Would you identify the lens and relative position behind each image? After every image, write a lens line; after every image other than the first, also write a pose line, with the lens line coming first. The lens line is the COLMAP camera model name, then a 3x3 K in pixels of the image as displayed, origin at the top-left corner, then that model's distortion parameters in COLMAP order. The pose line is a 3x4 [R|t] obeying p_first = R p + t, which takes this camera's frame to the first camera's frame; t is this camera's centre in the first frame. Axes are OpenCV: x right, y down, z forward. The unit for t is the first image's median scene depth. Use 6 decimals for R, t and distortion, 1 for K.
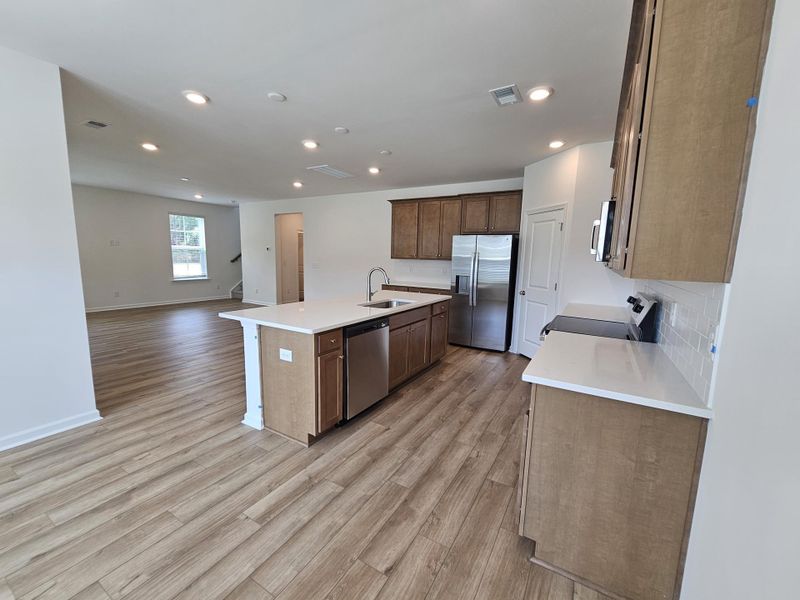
lens RADIAL K [[328.0, 0, 400.0], [0, 328.0, 300.0], [0, 0, 1]] dist [-0.001337, 0.000387]
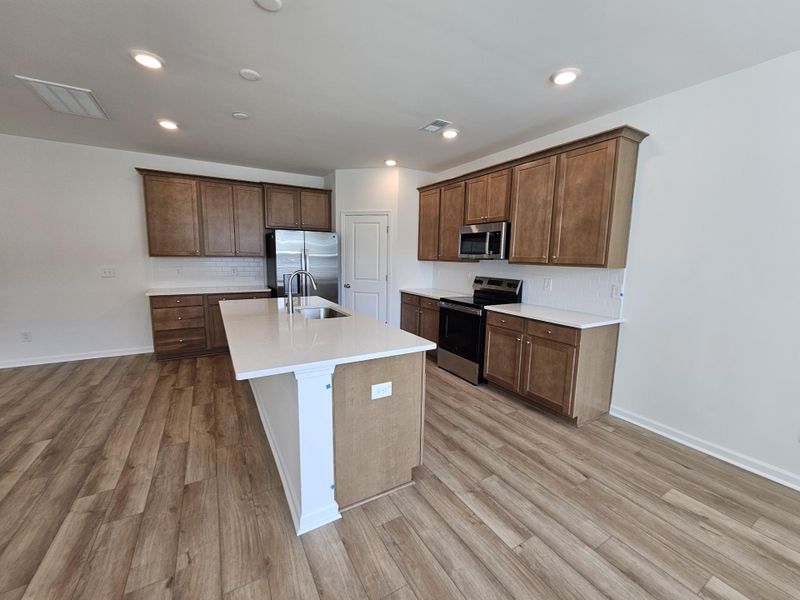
lens RADIAL K [[328.0, 0, 400.0], [0, 328.0, 300.0], [0, 0, 1]] dist [-0.001337, 0.000387]
pose [[0.488772, -0.133157, 0.862190, -0.976061], [0.109797, 0.989814, 0.090624, -0.108218], [-0.865475, 0.050371, 0.498414, 0.578725]]
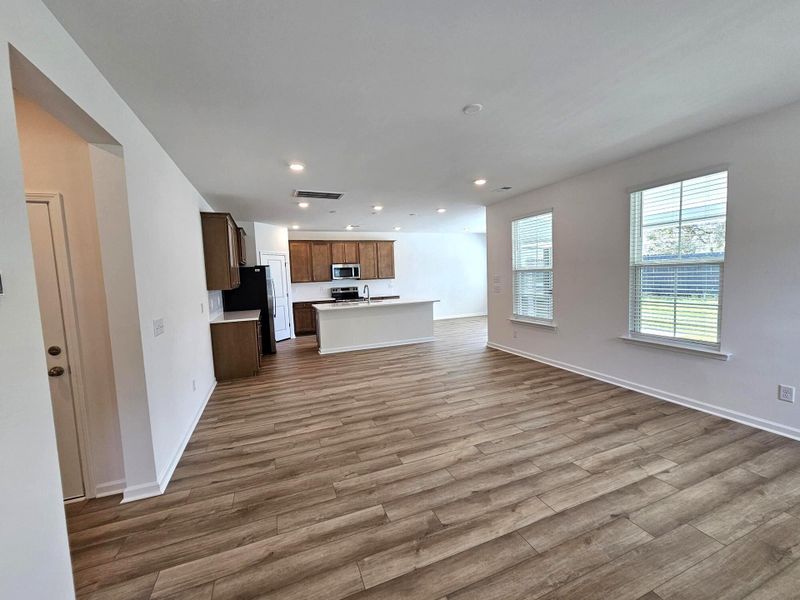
lens RADIAL K [[328.0, 0, 400.0], [0, 328.0, 300.0], [0, 0, 1]] dist [-0.001337, 0.000387]
pose [[-0.792846, -0.038821, 0.608184, -2.083420], [0.101065, 0.975774, 0.194036, -0.540606], [-0.600983, 0.215307, -0.769716, 3.549871]]
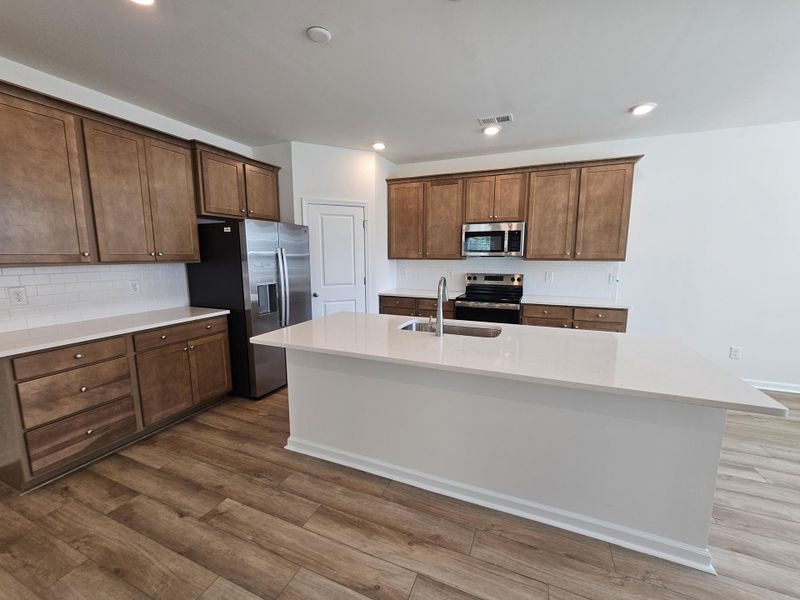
lens RADIAL K [[328.0, 0, 400.0], [0, 328.0, 300.0], [0, 0, 1]] dist [-0.001337, 0.000387]
pose [[-0.135593, -0.164792, 0.976964, -0.986167], [0.127500, 0.974969, 0.182151, -0.267121], [-0.982526, 0.149261, -0.111188, 1.713740]]
